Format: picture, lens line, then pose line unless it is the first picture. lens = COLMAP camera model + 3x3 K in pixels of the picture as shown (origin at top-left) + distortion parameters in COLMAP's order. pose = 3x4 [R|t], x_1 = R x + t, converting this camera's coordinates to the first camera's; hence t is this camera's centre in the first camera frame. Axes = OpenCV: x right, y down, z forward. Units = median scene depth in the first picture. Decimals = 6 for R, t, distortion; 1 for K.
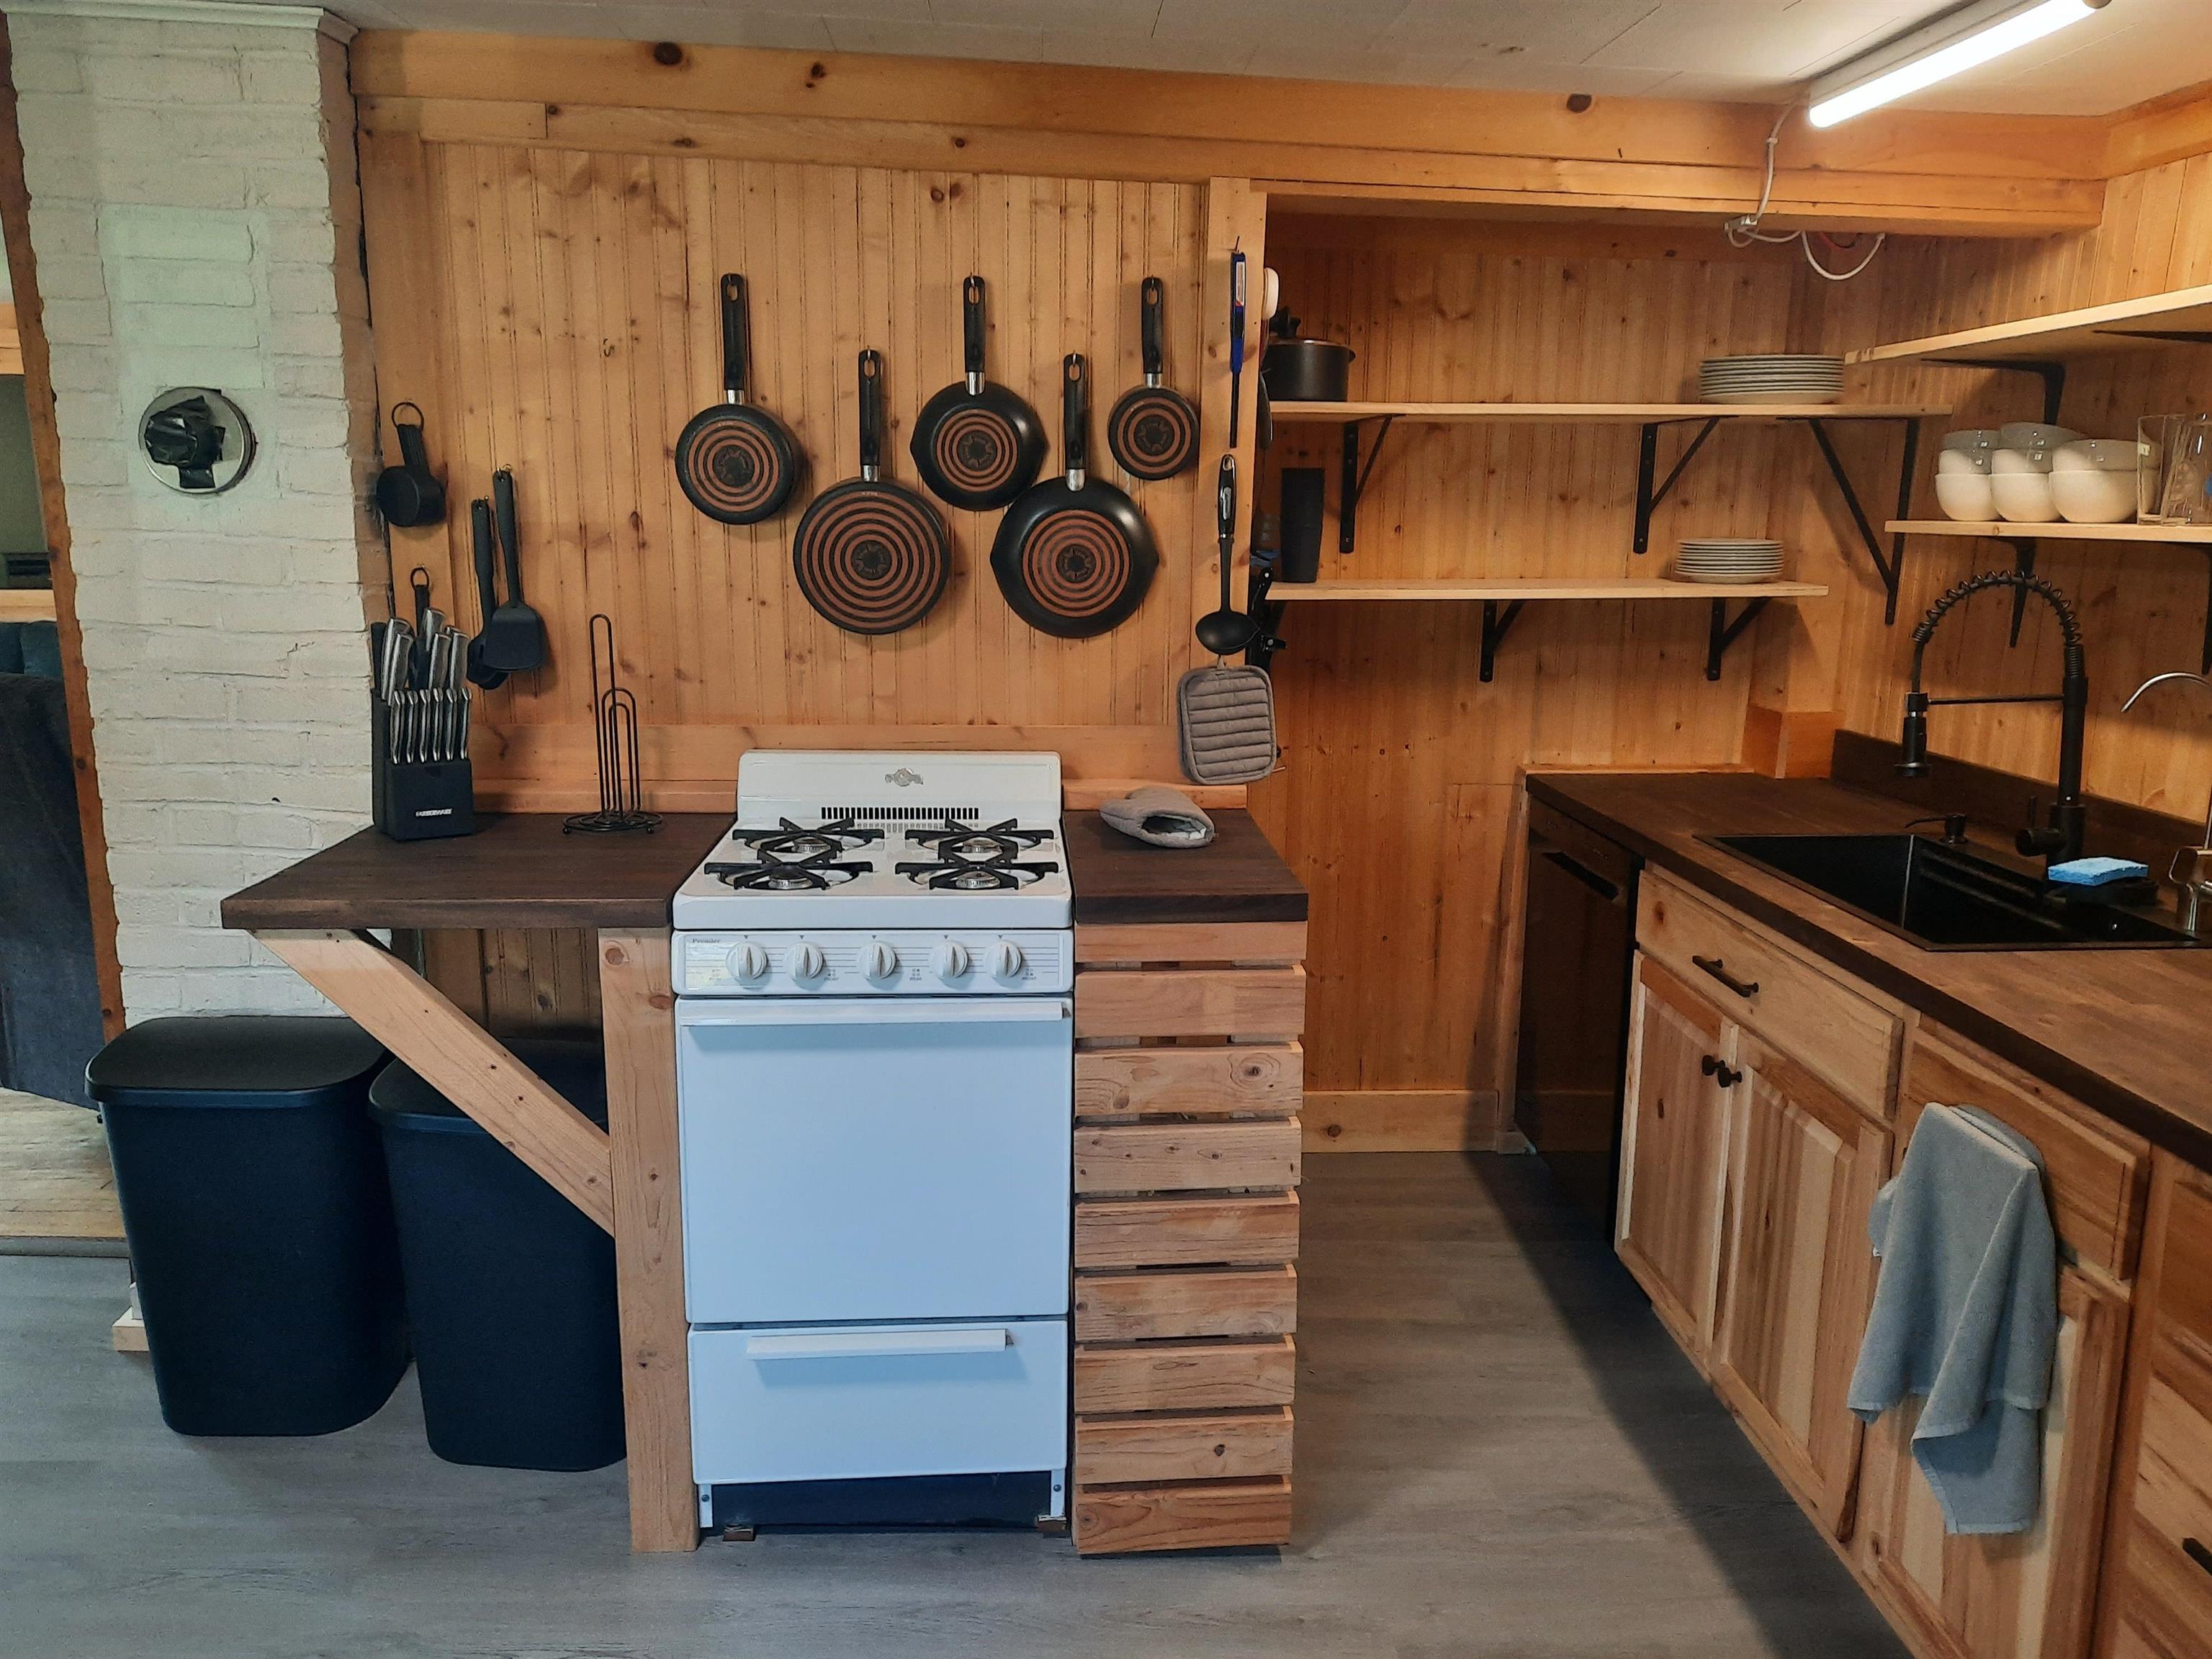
lens RADIAL K [[1616.8, 0, 1117.3], [0, 1616.8, 846.4], [0, 0, 1]] dist [0.047029, -0.048387]
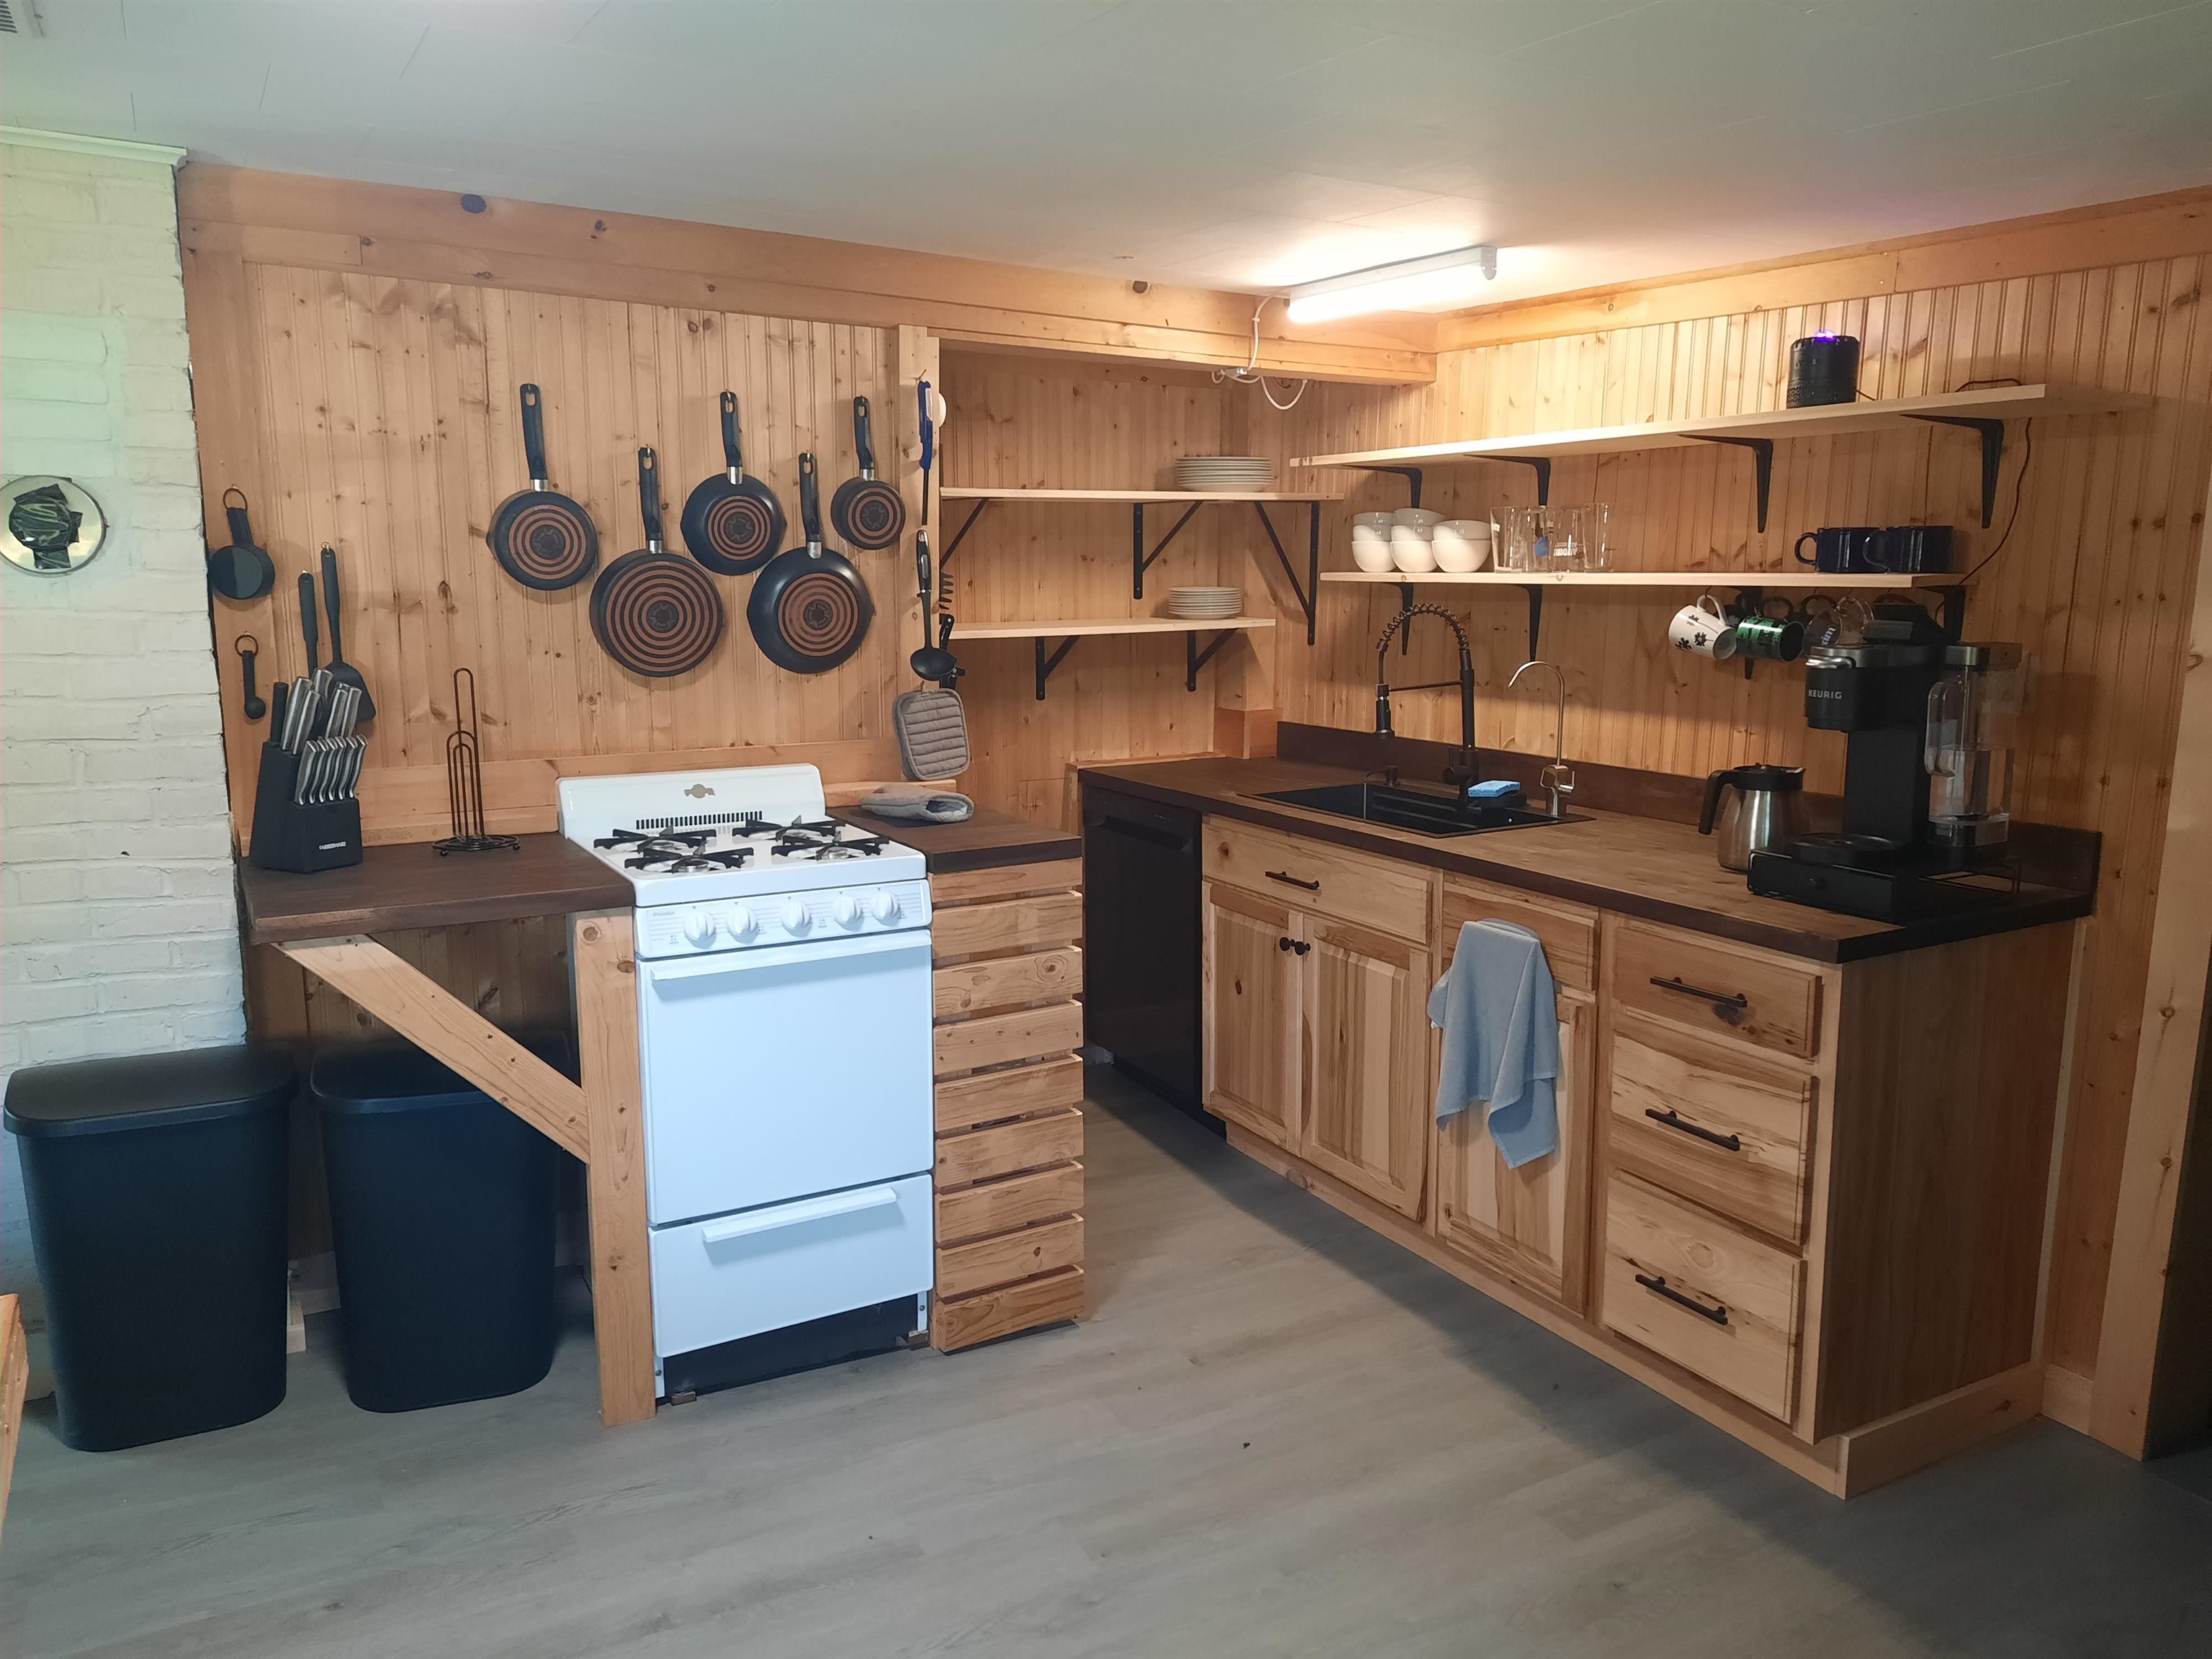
lens RADIAL K [[1616.8, 0, 1118.3], [0, 1616.8, 852.5], [0, 0, 1]] dist [0.047029, -0.048387]
pose [[0.898080, -0.091169, 0.430280, -0.391795], [0.102656, 0.994711, -0.003501, 0.042148], [-0.427685, 0.047315, 0.902689, -0.256761]]
